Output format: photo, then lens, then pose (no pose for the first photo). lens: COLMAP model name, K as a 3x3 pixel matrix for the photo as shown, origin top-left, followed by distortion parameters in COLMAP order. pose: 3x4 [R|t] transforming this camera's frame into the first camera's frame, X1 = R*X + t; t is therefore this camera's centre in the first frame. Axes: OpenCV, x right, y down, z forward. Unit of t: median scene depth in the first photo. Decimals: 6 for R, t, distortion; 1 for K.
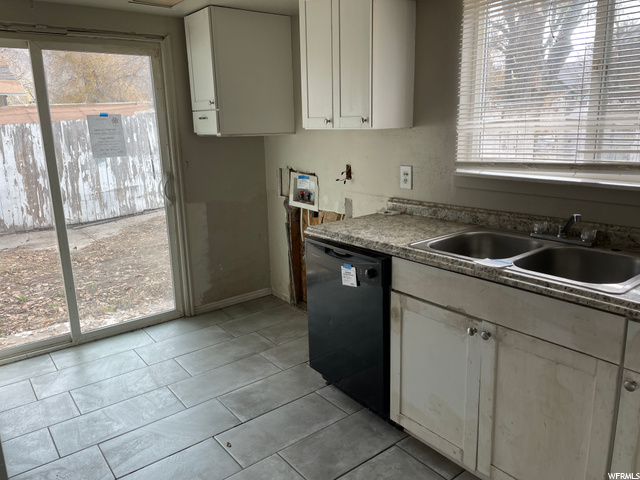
lens RADIAL K [[485.5, 0, 319.8], [0, 485.5, 238.5], [0, 0, 1]] dist [0.000659, 0.000014]
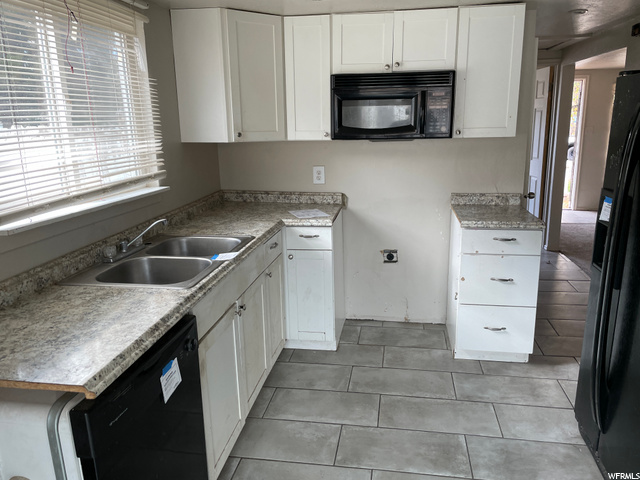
lens RADIAL K [[485.5, 0, 320.1], [0, 485.5, 242.3], [0, 0, 1]] dist [0.000659, 0.000014]
pose [[-0.679304, -0.128359, 0.722544, -0.573904], [0.207549, 0.910783, 0.356927, -0.308993], [-0.703896, 0.392425, -0.592058, 1.257193]]
